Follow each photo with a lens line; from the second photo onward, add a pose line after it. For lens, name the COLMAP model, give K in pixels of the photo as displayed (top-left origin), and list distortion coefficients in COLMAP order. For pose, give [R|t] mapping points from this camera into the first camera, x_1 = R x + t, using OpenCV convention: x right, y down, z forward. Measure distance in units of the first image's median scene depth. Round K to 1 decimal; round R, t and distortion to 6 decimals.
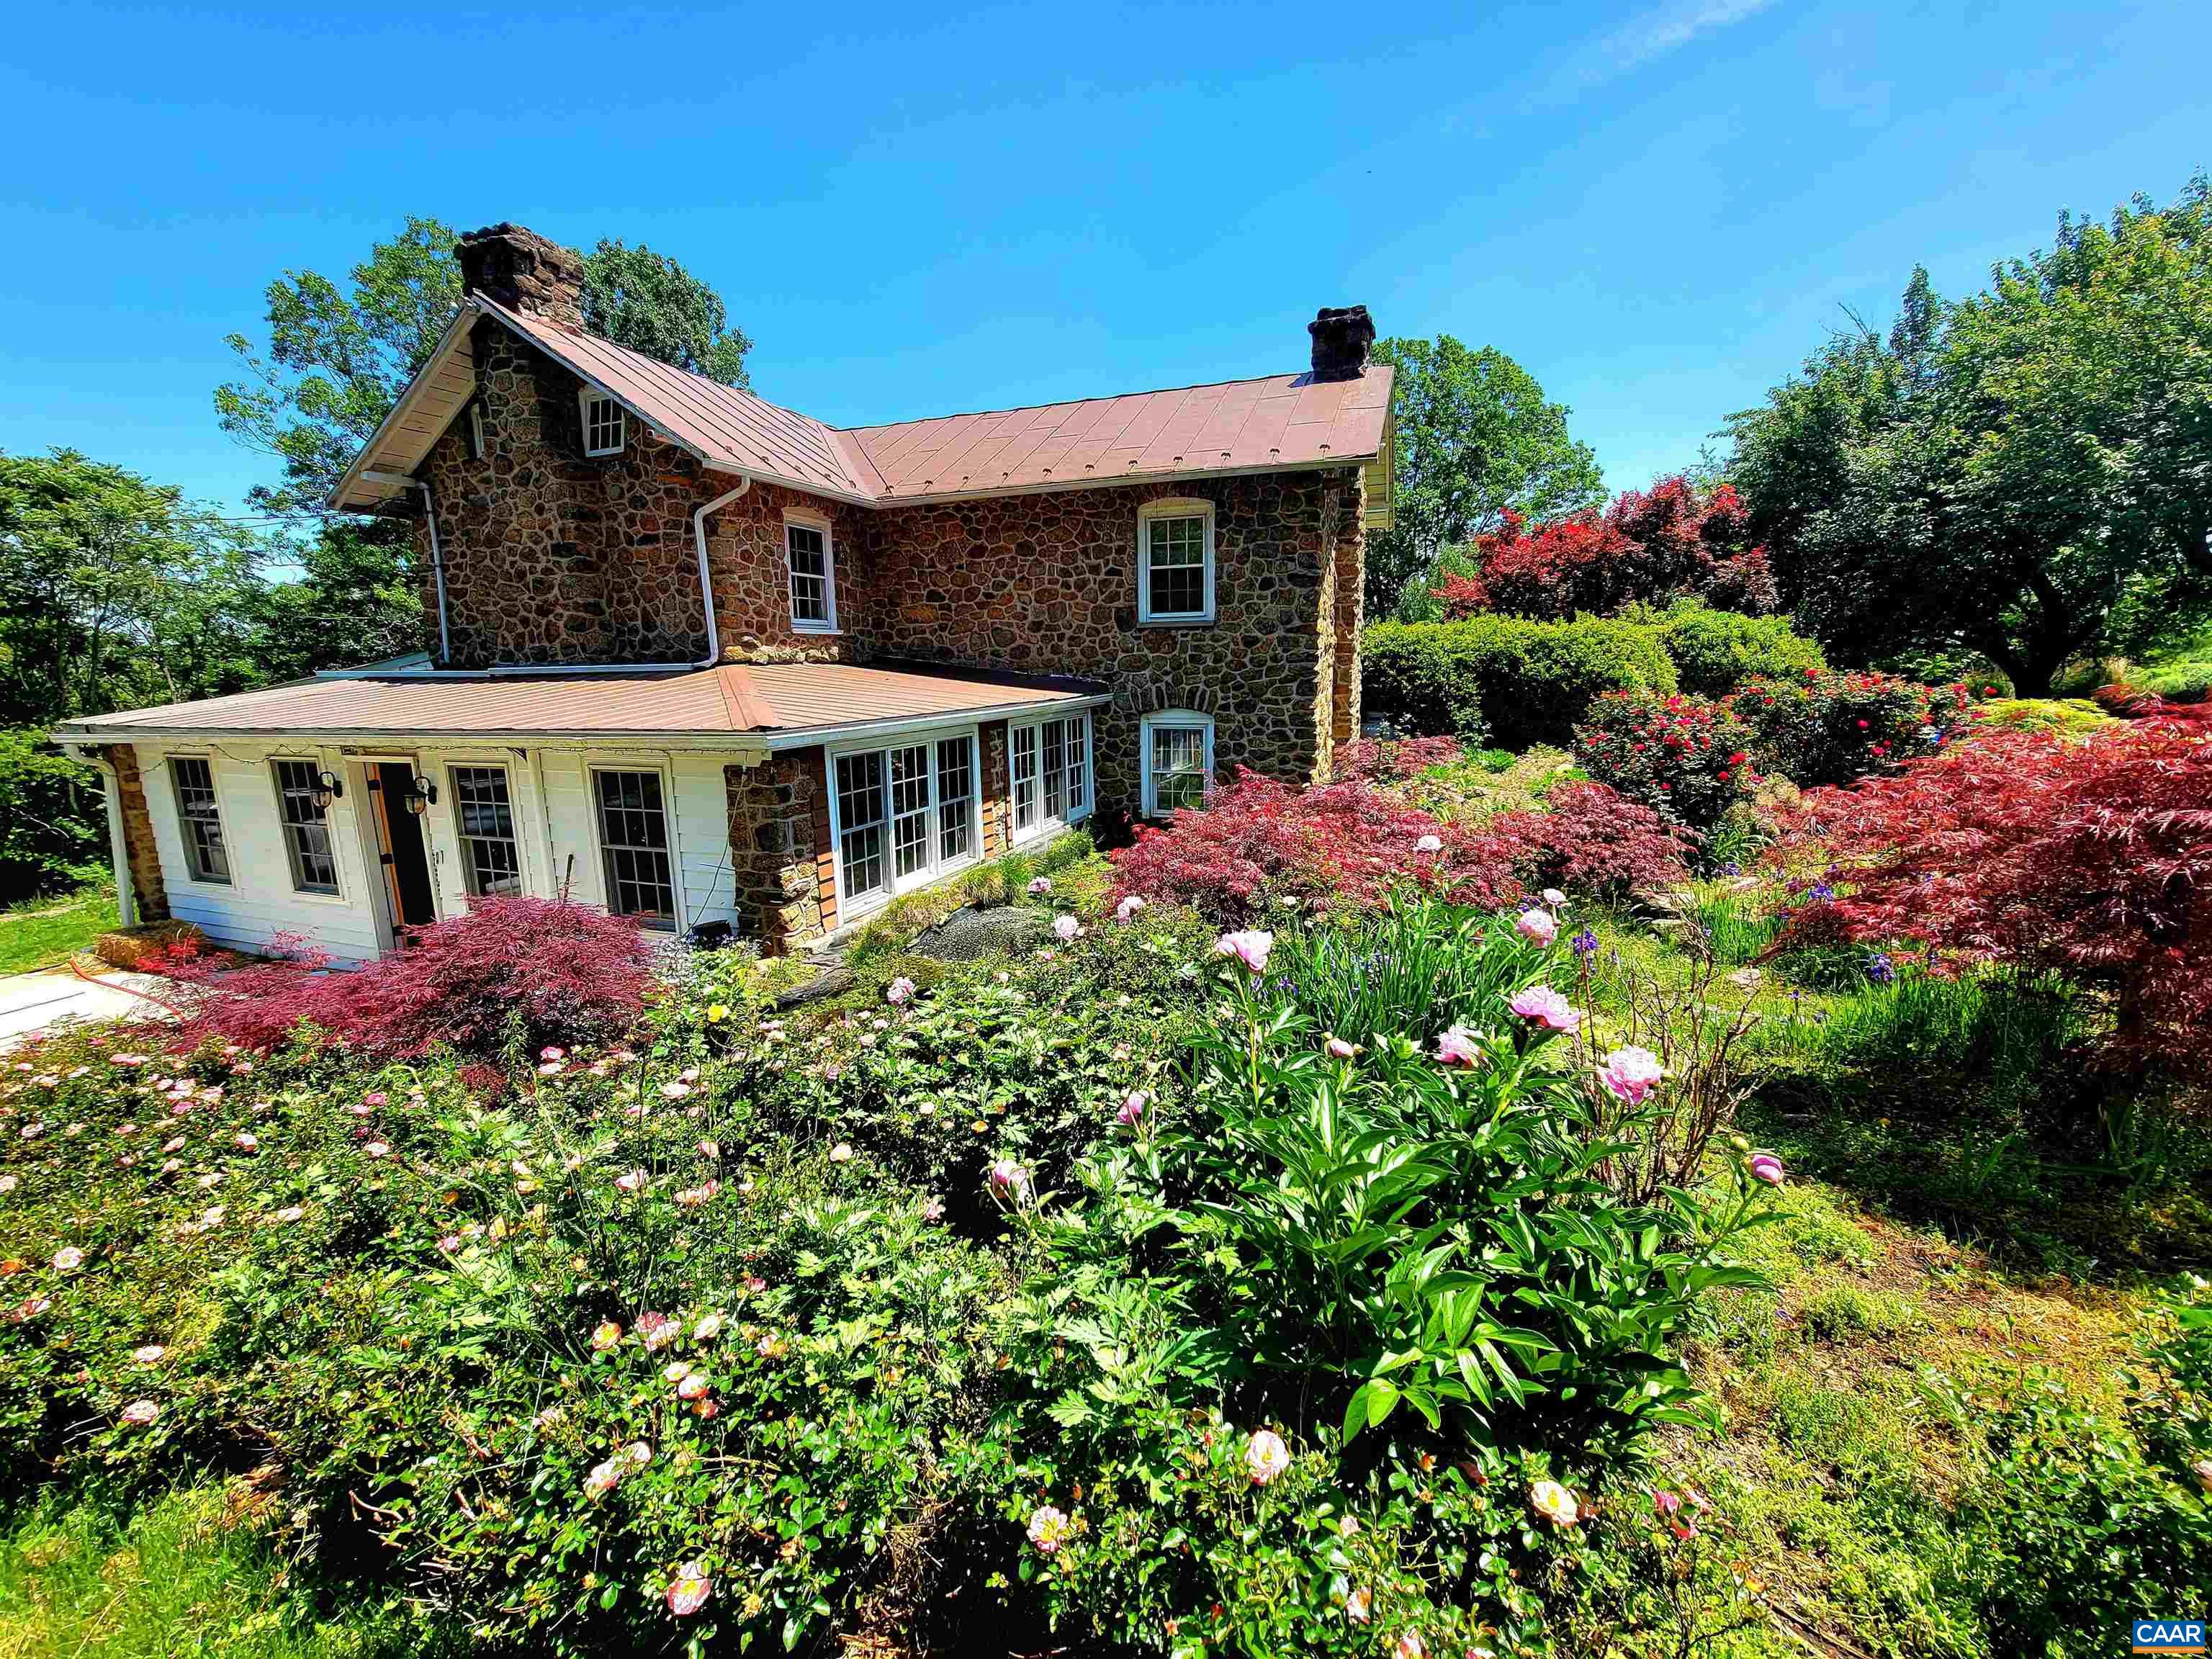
lens RADIAL K [[889.1, 0, 1102.8], [0, 889.1, 830.3], [0, 0, 1]] dist [0.000647, -0.000178]
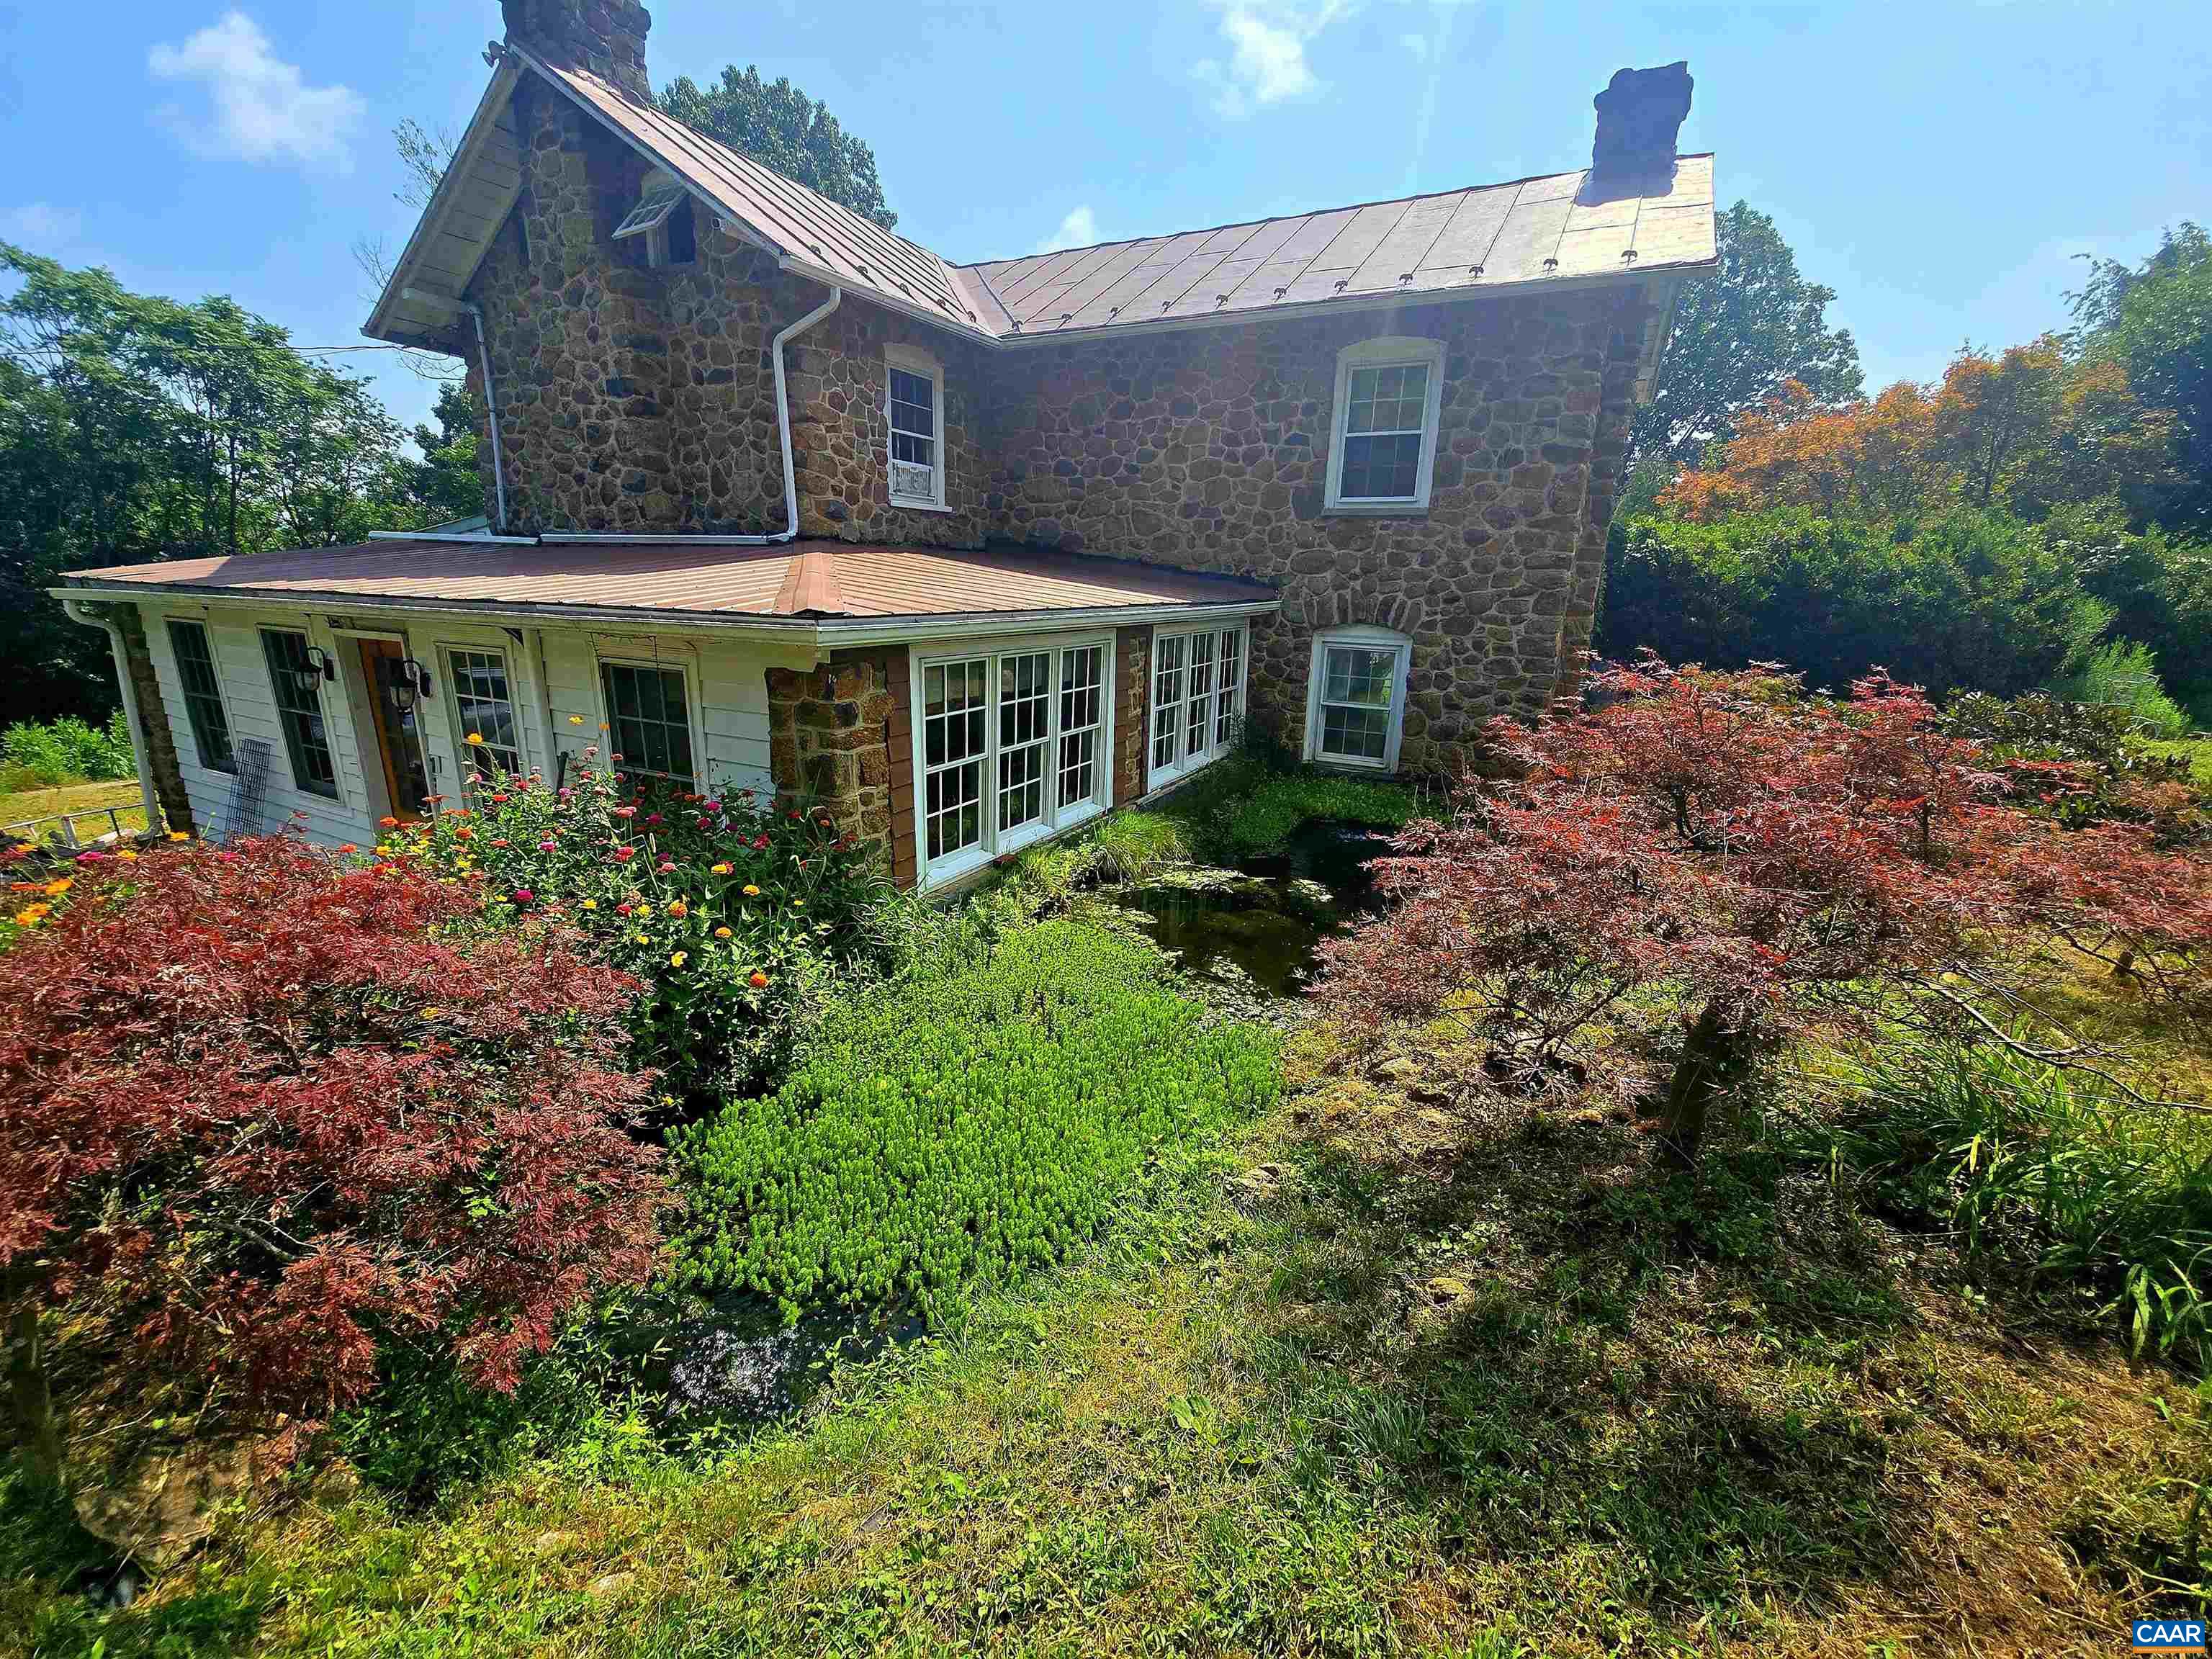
lens RADIAL K [[888.4, 0, 1107.2], [0, 888.4, 829.8], [0, 0, 1]] dist [-0.002012, 0.000347]
pose [[0.991762, 0.074138, -0.104464, -0.050624], [-0.064357, 0.993482, 0.094079, -0.018687], [0.110758, -0.086581, 0.990069, 0.213346]]
